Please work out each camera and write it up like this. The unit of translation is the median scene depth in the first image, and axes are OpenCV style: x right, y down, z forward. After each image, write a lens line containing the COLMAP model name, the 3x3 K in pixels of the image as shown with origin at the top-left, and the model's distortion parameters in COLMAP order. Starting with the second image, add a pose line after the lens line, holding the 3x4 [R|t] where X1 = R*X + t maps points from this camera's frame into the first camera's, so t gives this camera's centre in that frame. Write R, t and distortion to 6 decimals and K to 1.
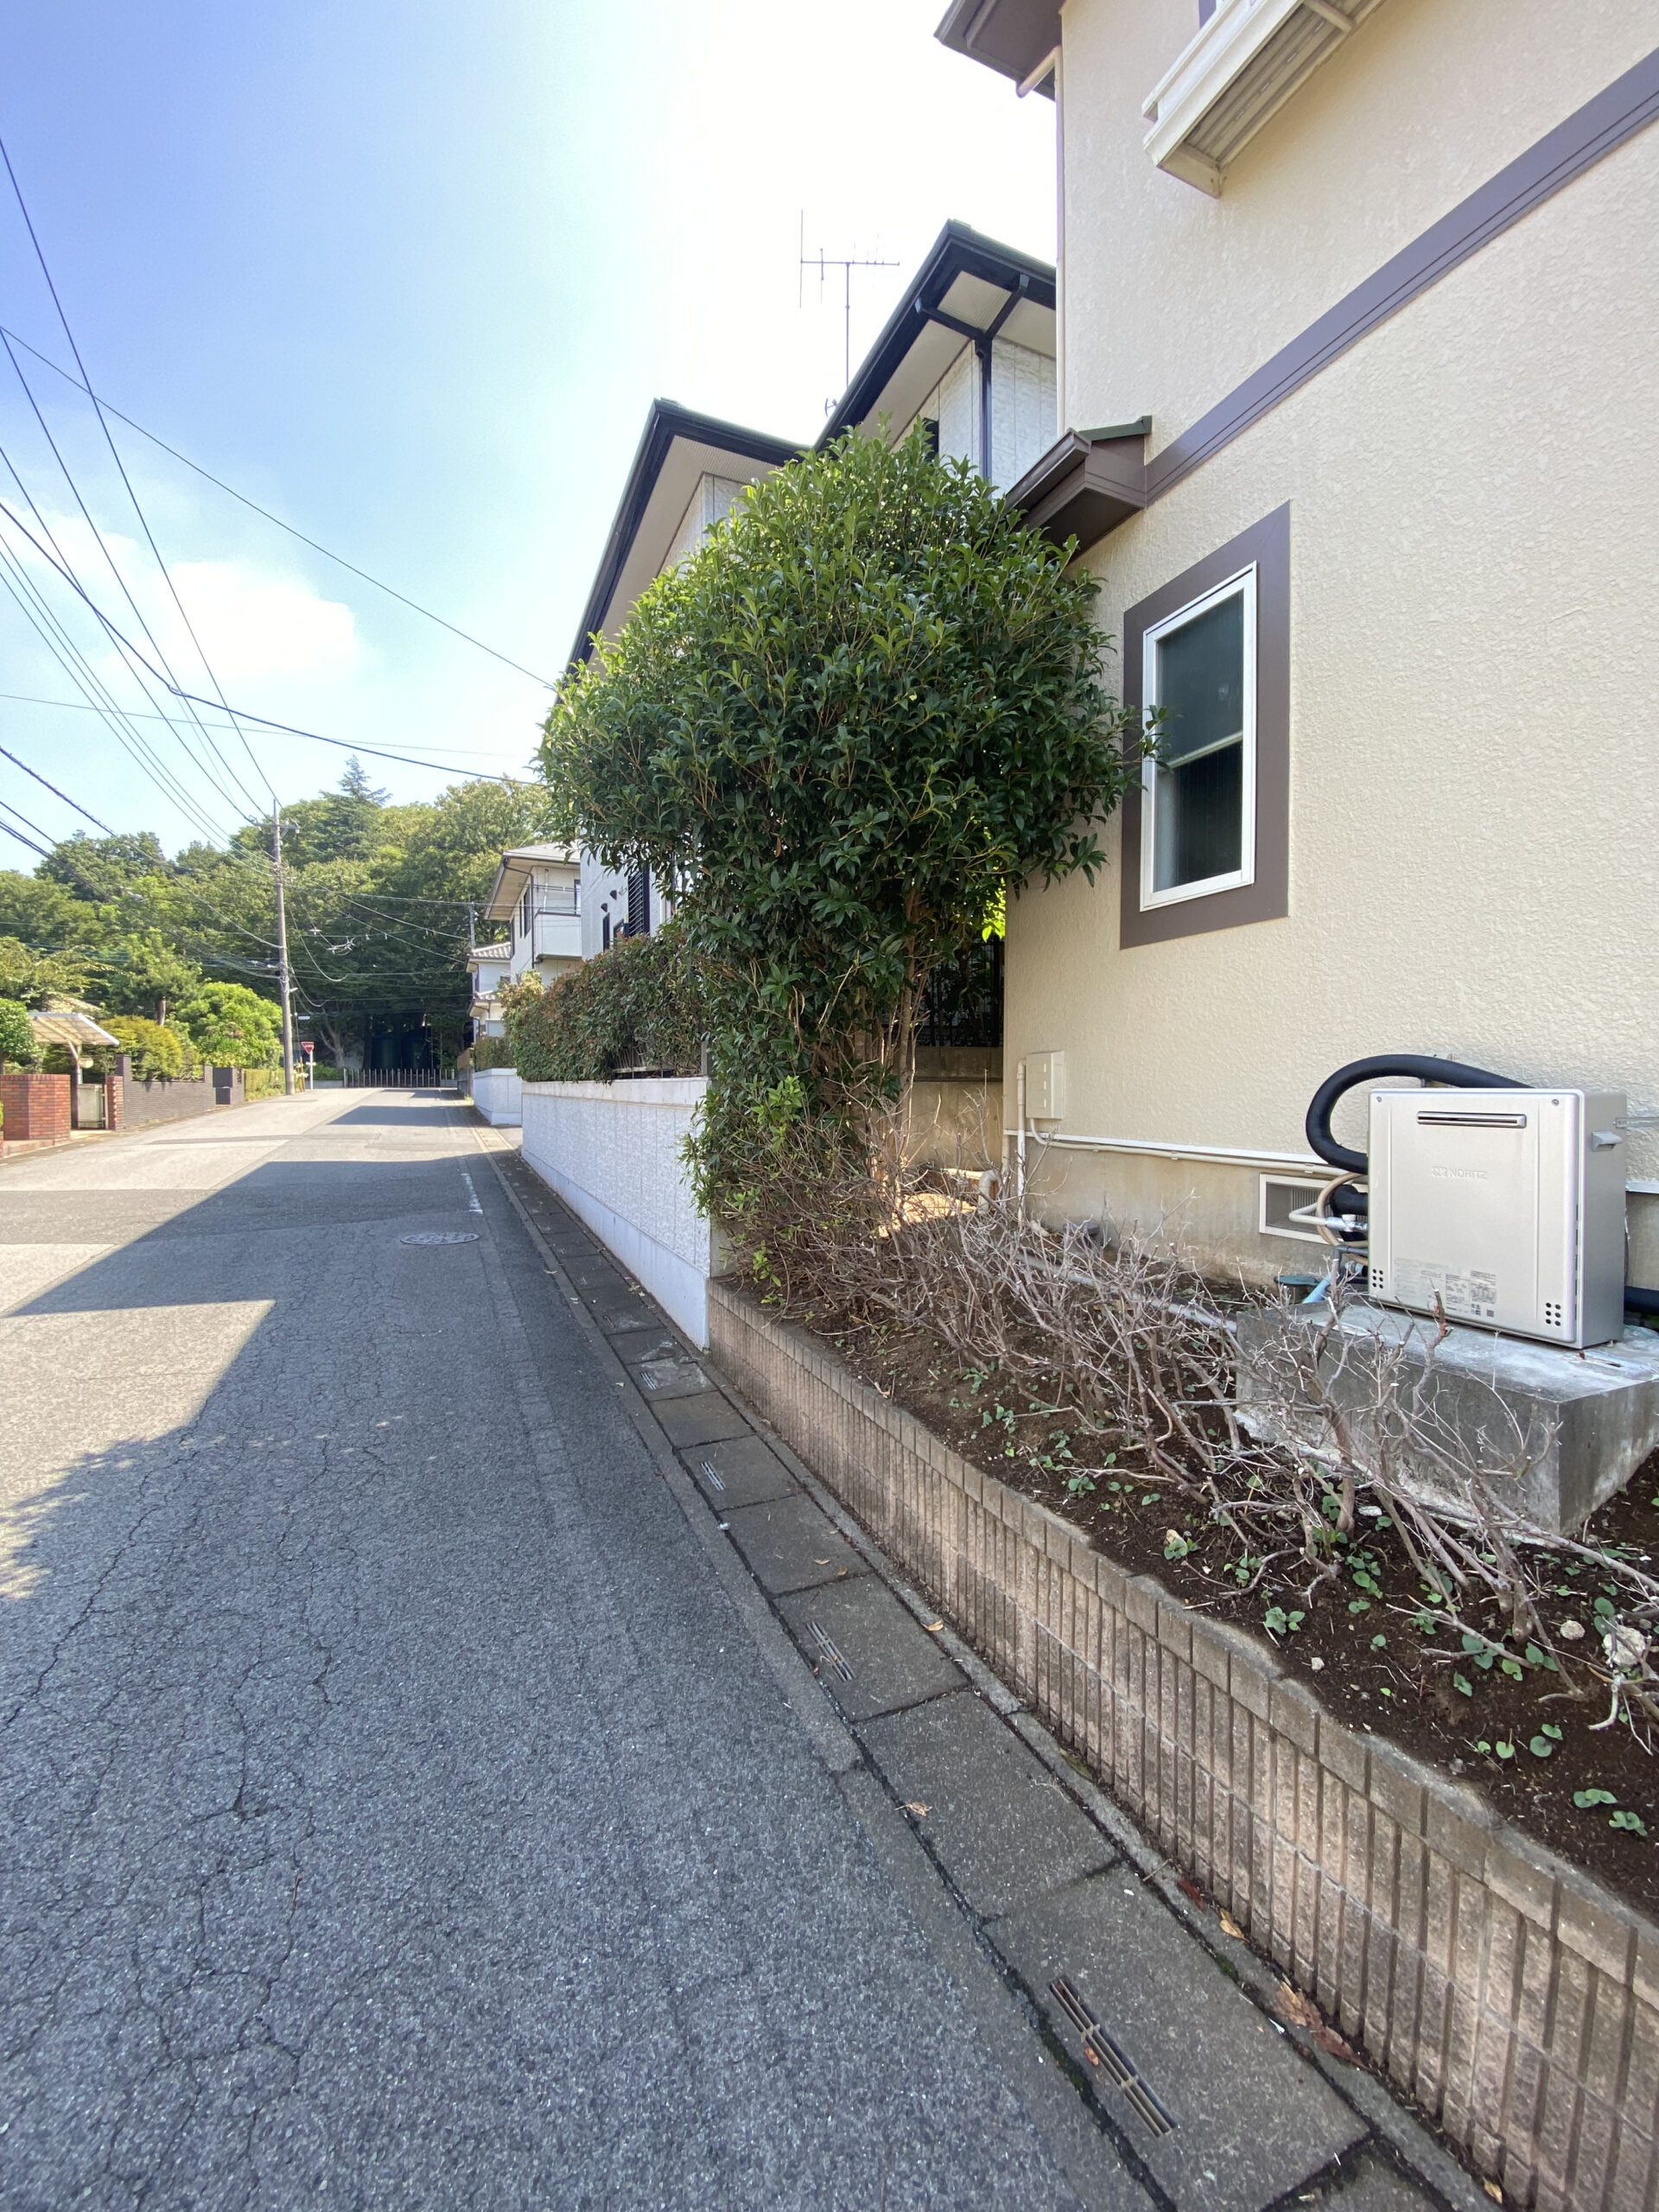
lens RADIAL K [[895.6, 0, 839.0], [0, 895.6, 1098.3], [0, 0, 1]] dist [0.017467, -0.021551]
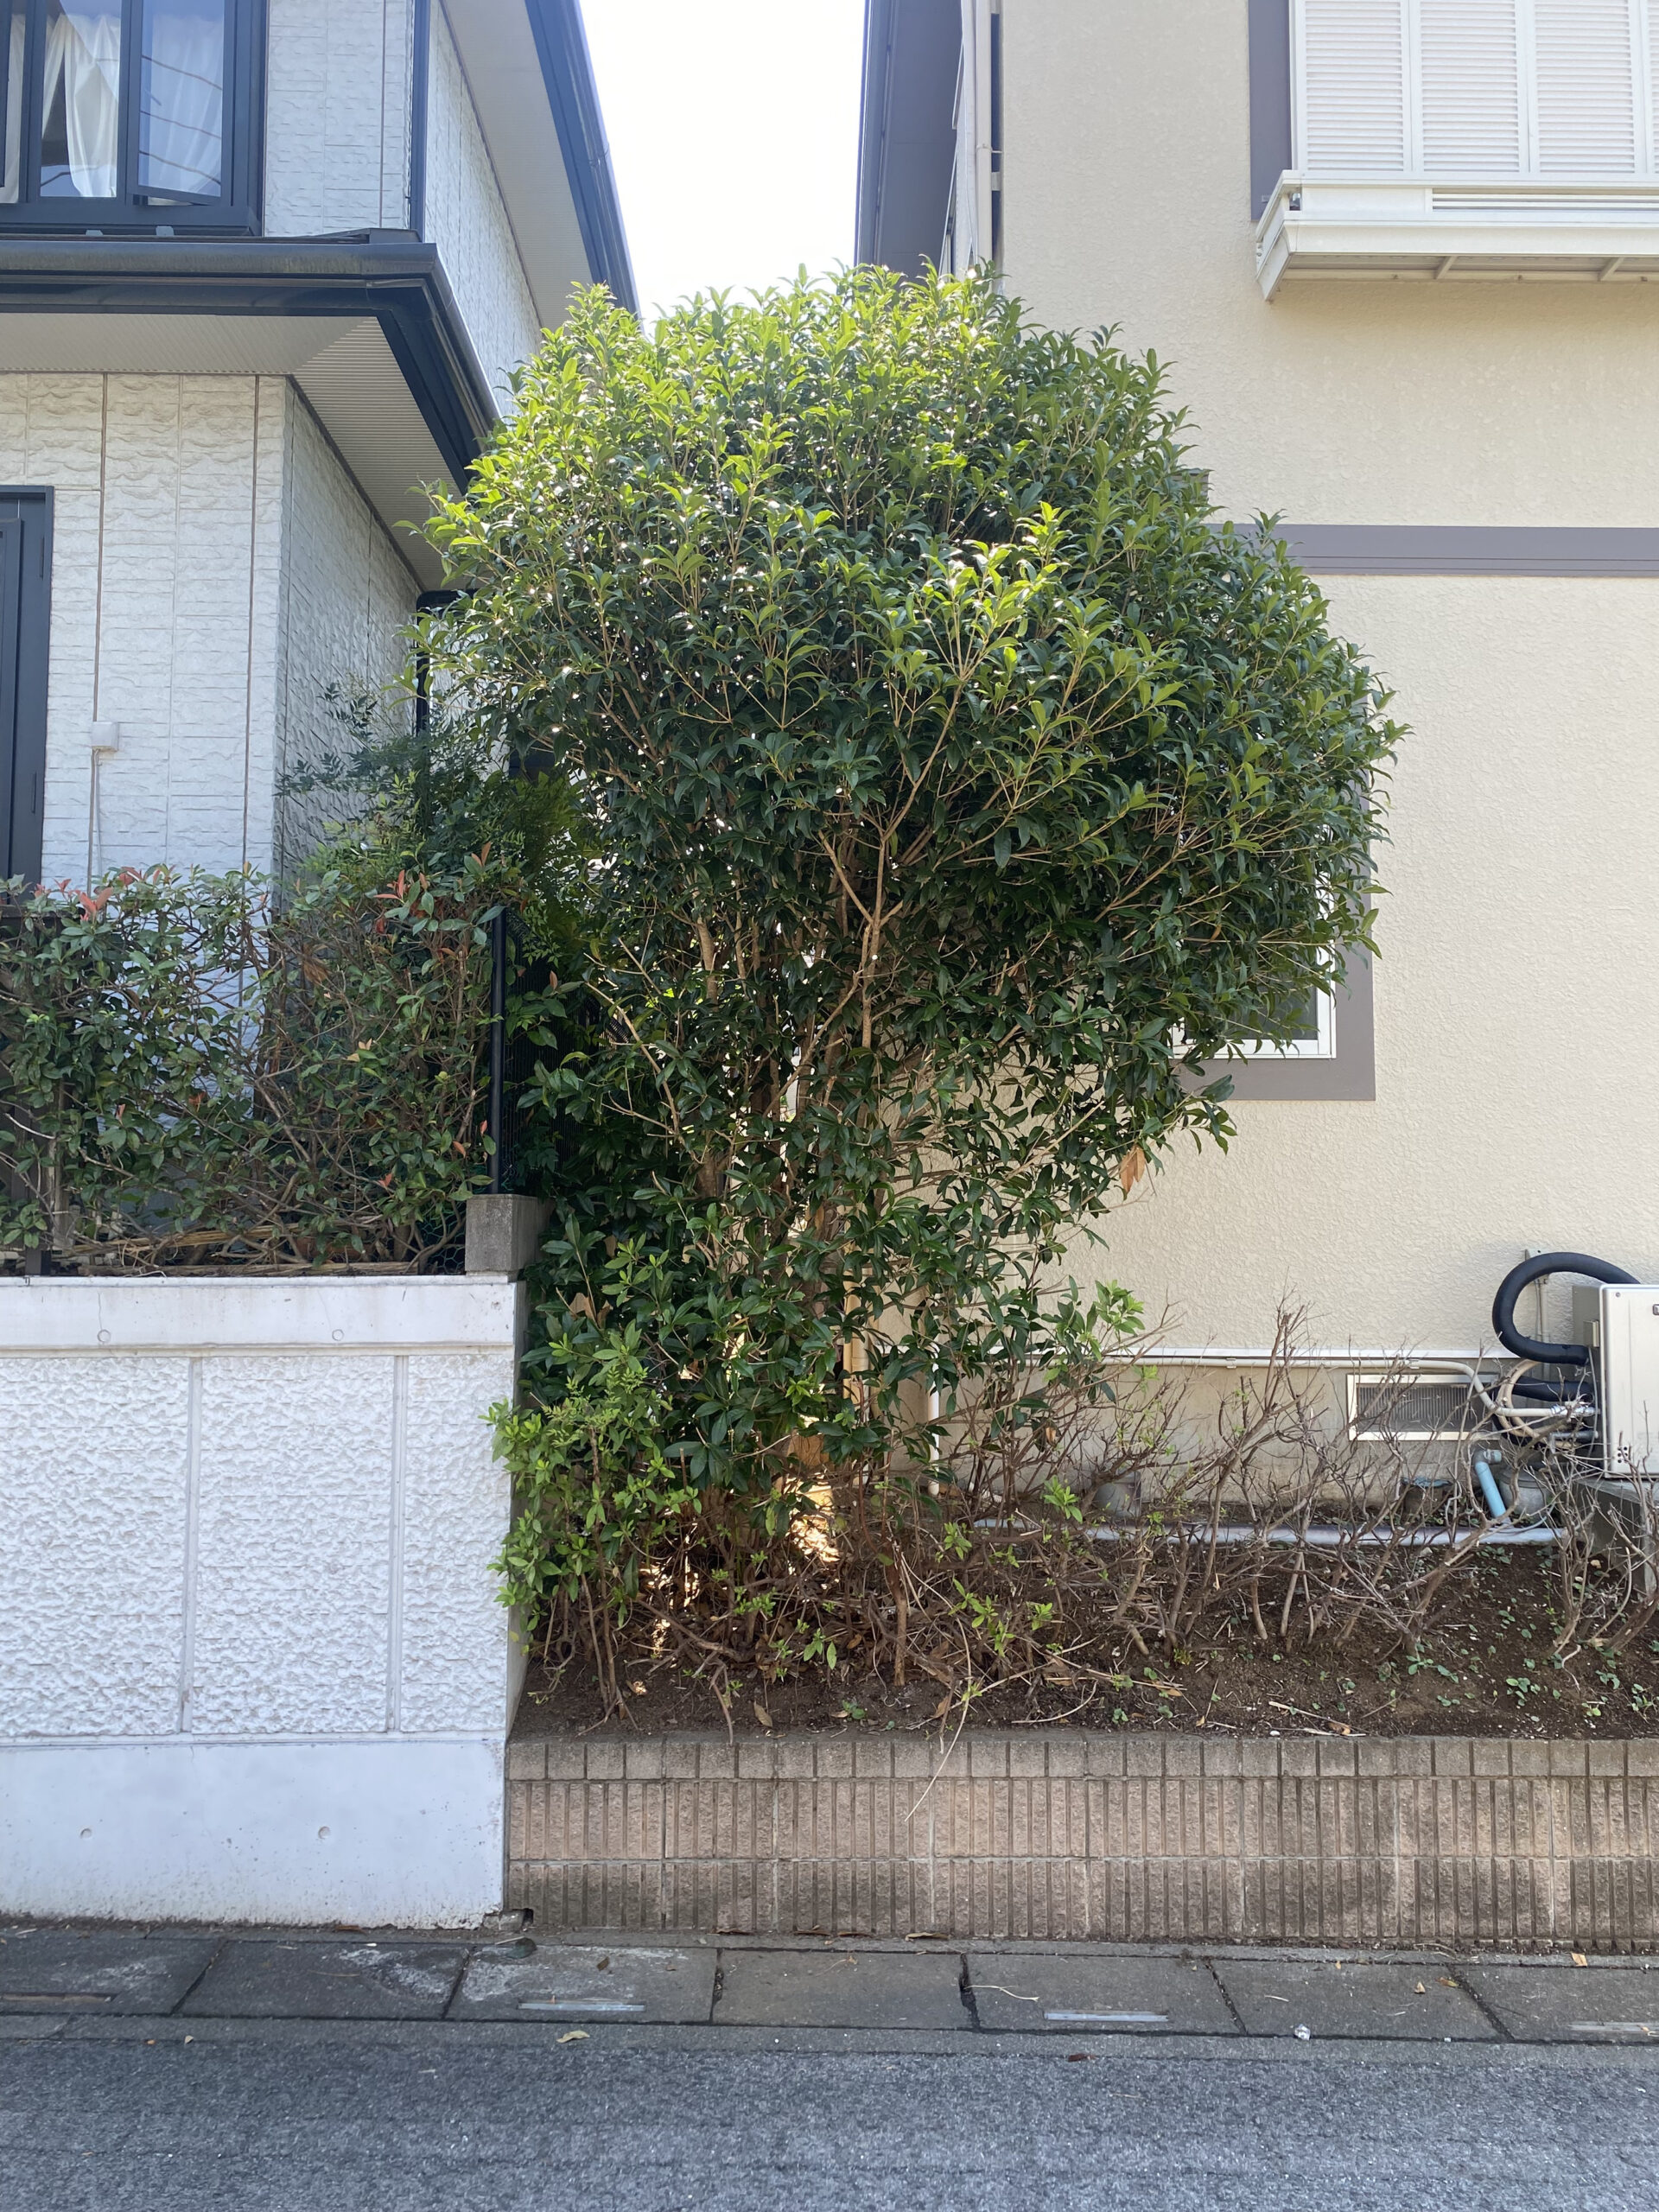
lens RADIAL K [[1663.7, 0, 830.8], [0, 1663.7, 1087.4], [0, 0, 1]] dist [0.012405, -0.001401]
pose [[0.404941, 0.075451, 0.911224, -1.351564], [0.012646, 0.996032, -0.088093, -0.066841], [-0.914255, 0.047196, 0.402380, 0.810918]]
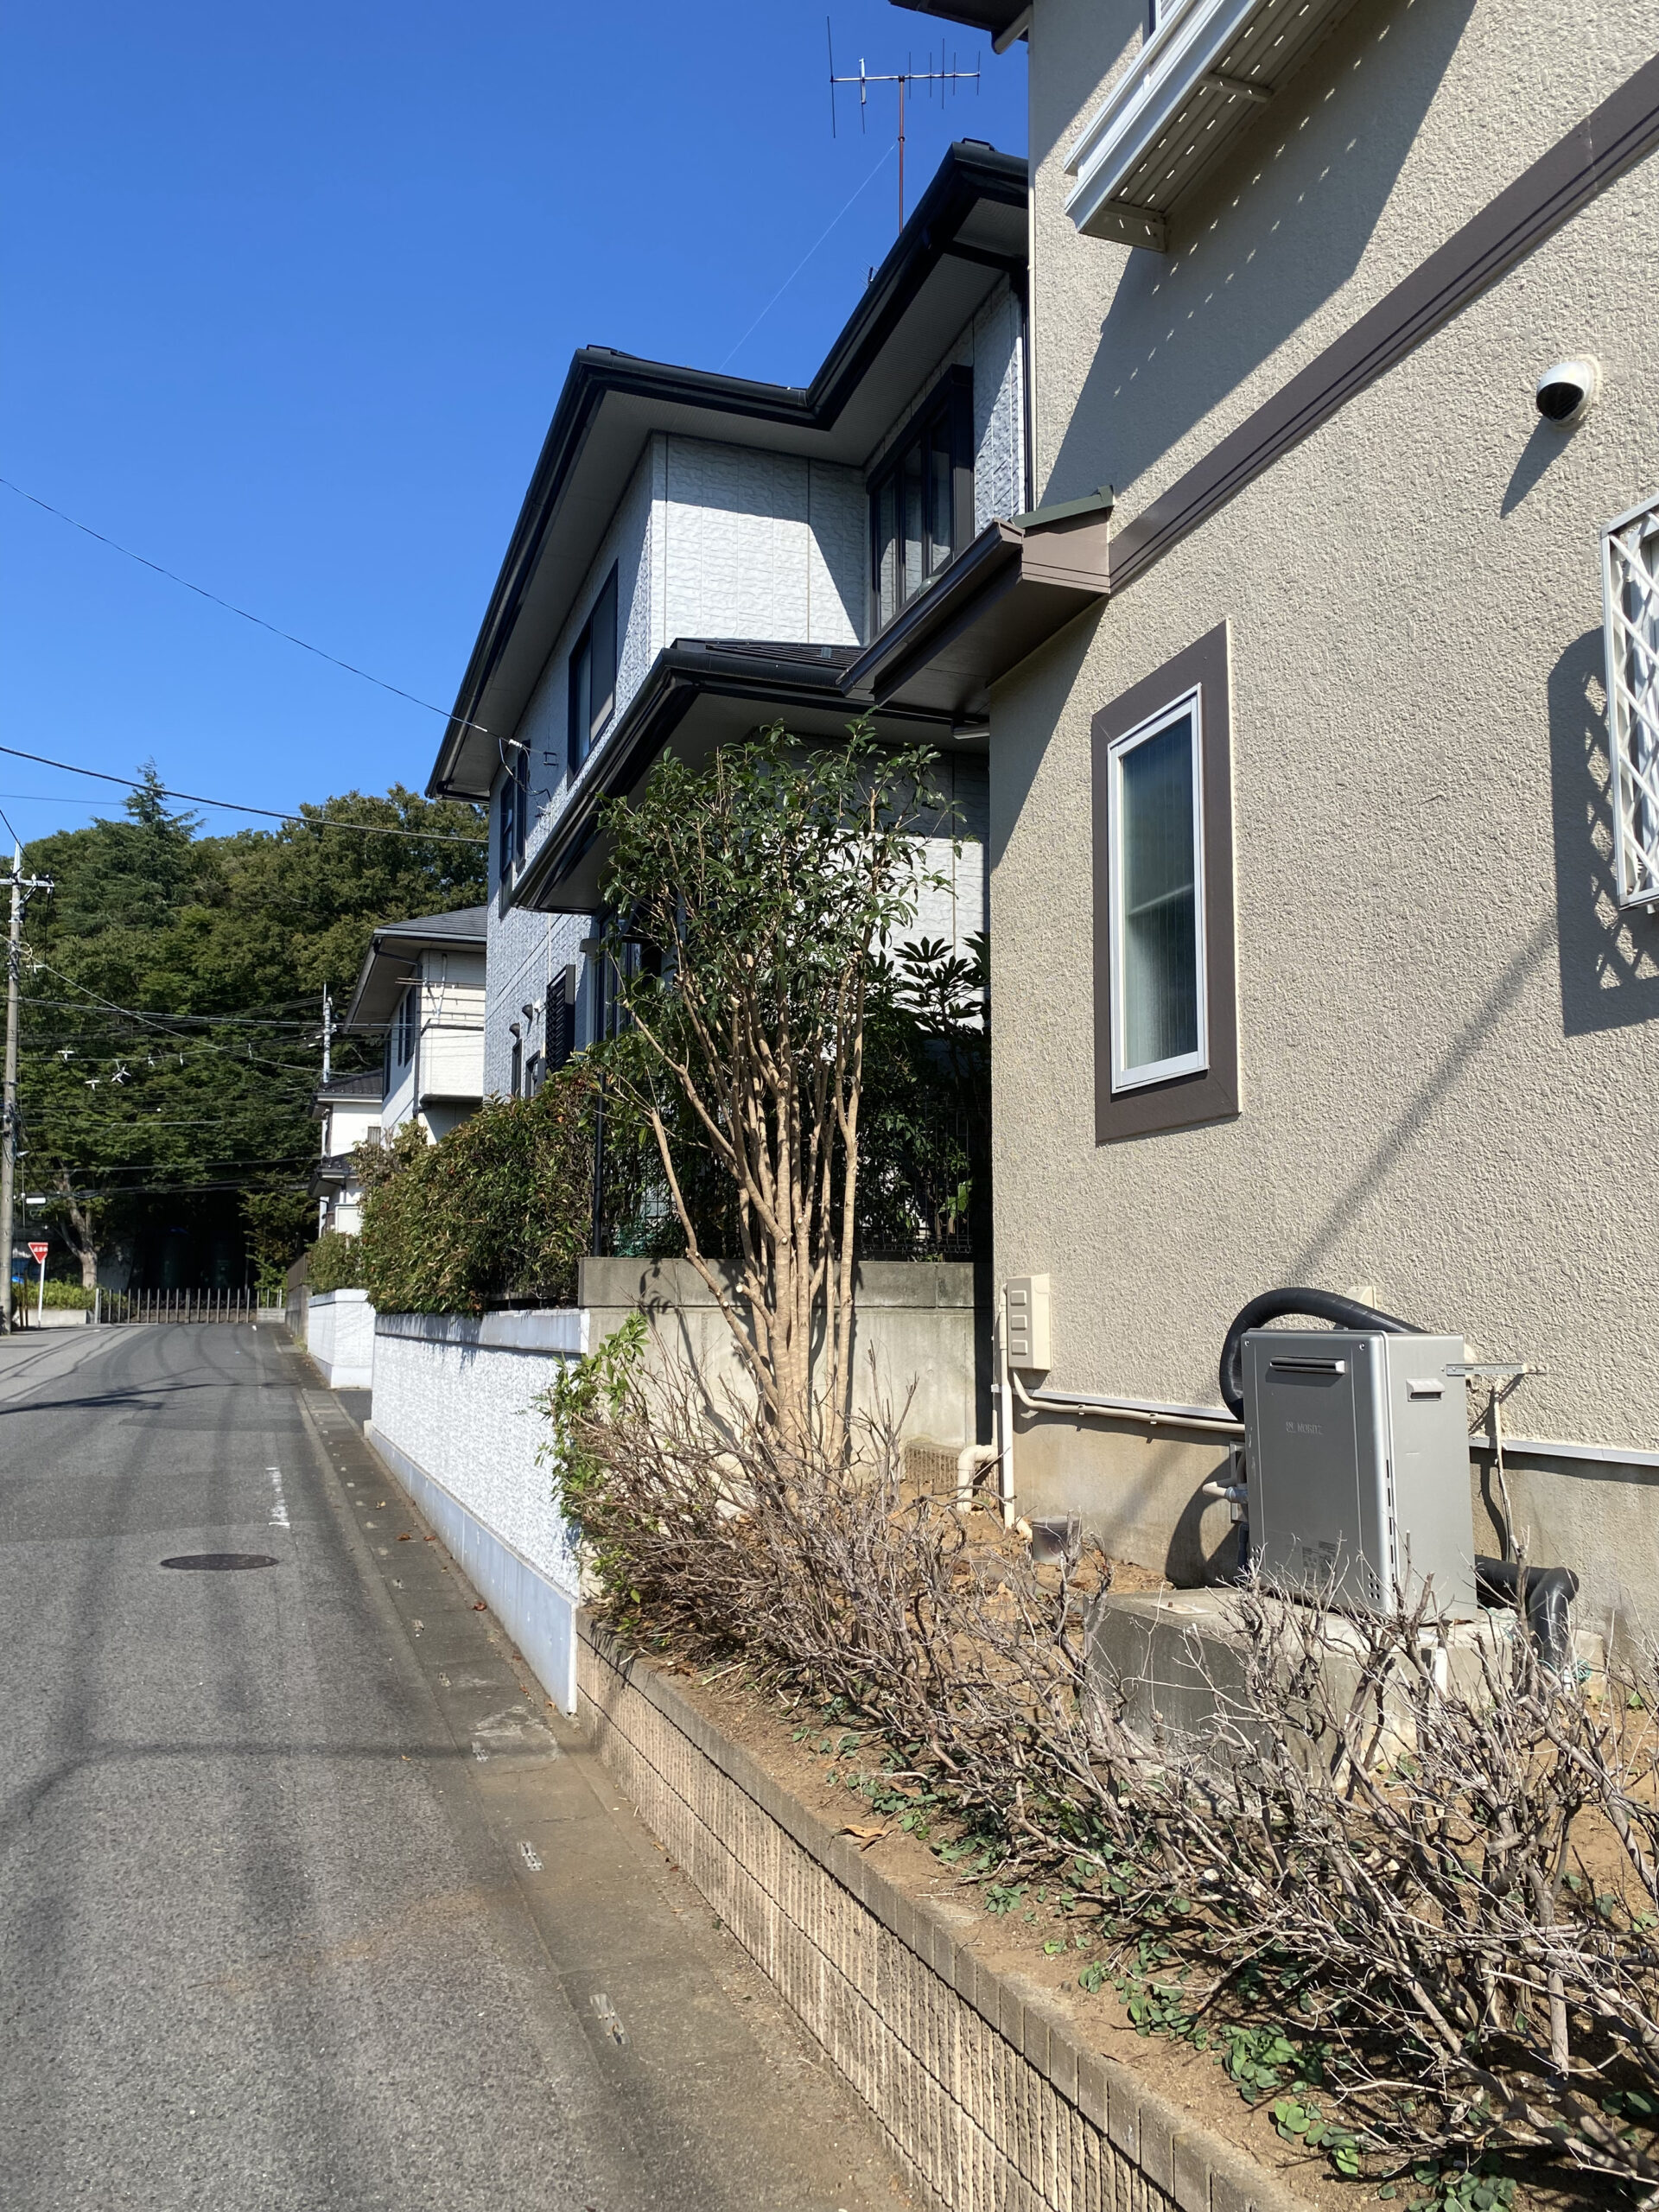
lens RADIAL K [[1663.2, 0, 845.2], [0, 1663.2, 1100.4], [0, 0, 1]] dist [0.049254, -0.036984]
pose [[0.996290, -0.006778, -0.085791, 0.275144], [-0.005763, 0.989401, -0.145093, 0.005523], [0.085865, 0.145050, 0.985692, -0.496911]]
